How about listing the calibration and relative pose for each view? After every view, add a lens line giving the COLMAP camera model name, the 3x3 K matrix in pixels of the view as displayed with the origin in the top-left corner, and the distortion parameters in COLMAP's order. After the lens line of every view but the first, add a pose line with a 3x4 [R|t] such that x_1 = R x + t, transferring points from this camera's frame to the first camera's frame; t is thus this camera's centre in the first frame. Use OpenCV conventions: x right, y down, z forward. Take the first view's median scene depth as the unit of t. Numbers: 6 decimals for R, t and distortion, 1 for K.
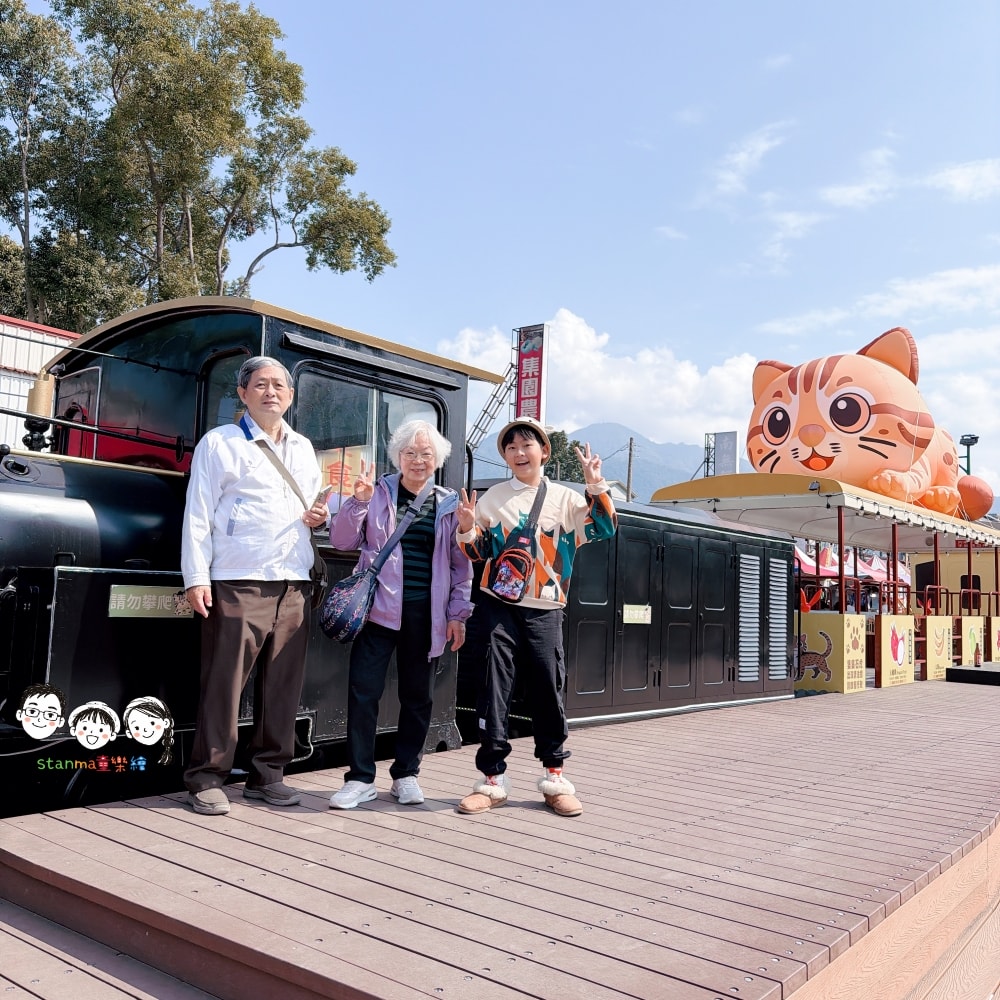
lens RADIAL K [[932.8, 0, 527.4], [0, 932.8, 502.5], [0, 0, 1]] dist [0.150887, -0.346747]
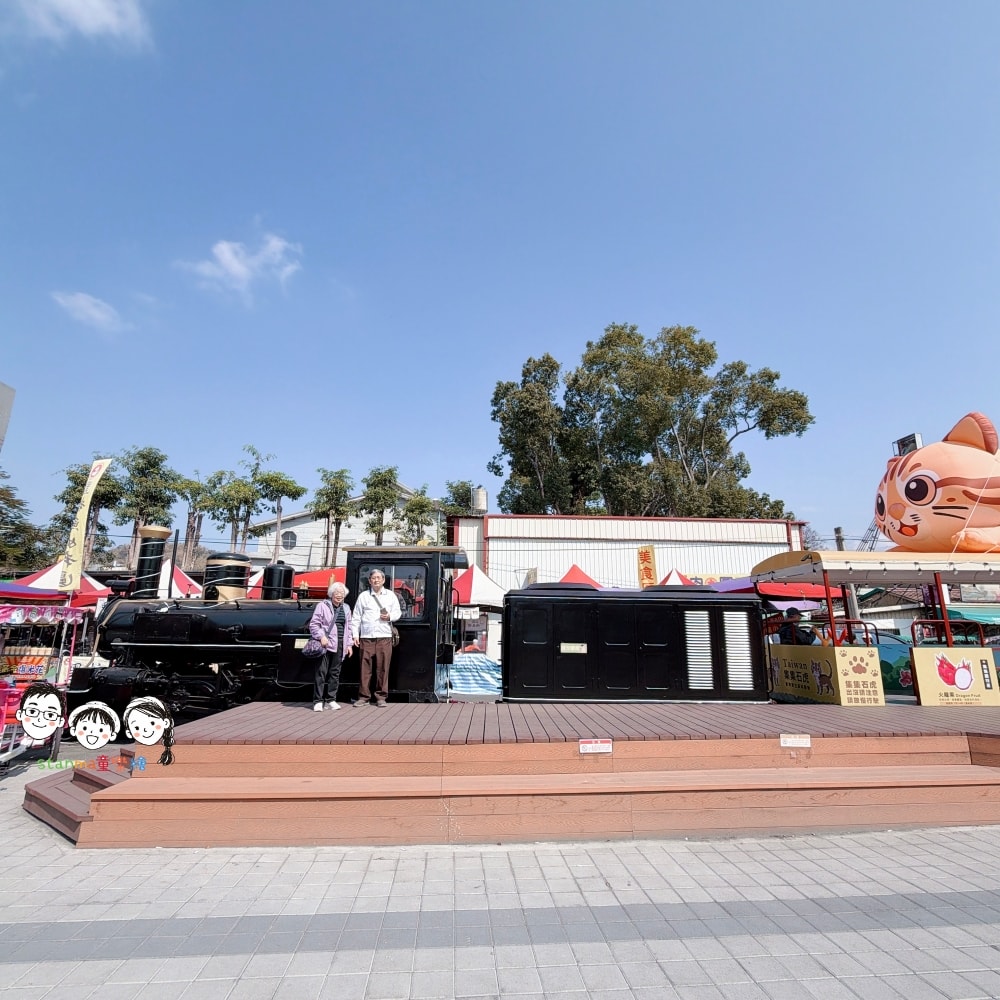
lens RADIAL K [[544.2, 0, 500.0], [0, 544.2, 500.0], [0, 0, 1]] dist [-0.004789, -0.000383]
pose [[0.634849, -0.205927, -0.744688, 0.513958], [0.090098, 0.976983, -0.193354, 0.011418], [0.767365, 0.055656, 0.638791, 0.067775]]
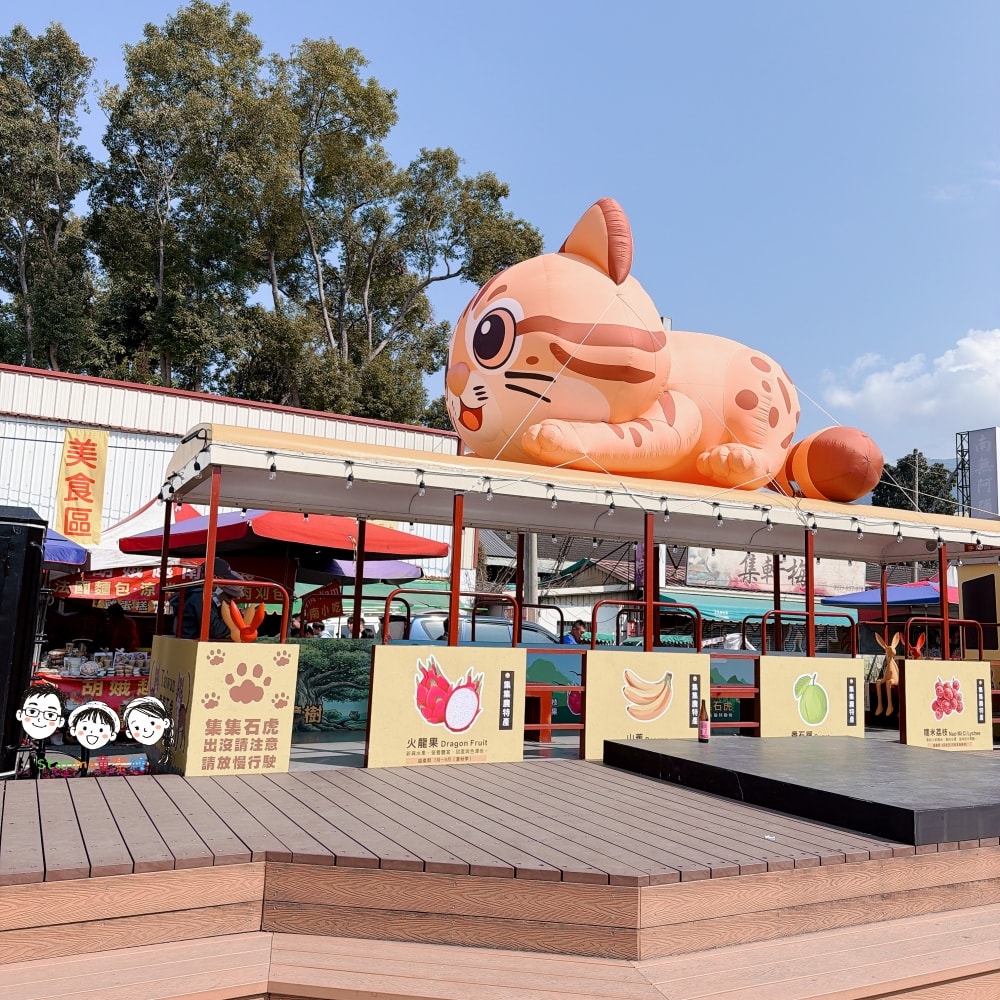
lens RADIAL K [[932.8, 0, 527.4], [0, 932.8, 502.5], [0, 0, 1]] dist [0.150887, -0.346747]
pose [[0.915973, -0.055257, -0.397416, 0.595437], [0.036633, 0.997852, -0.054310, 0.053104], [0.399564, 0.035188, 0.916030, 0.408061]]
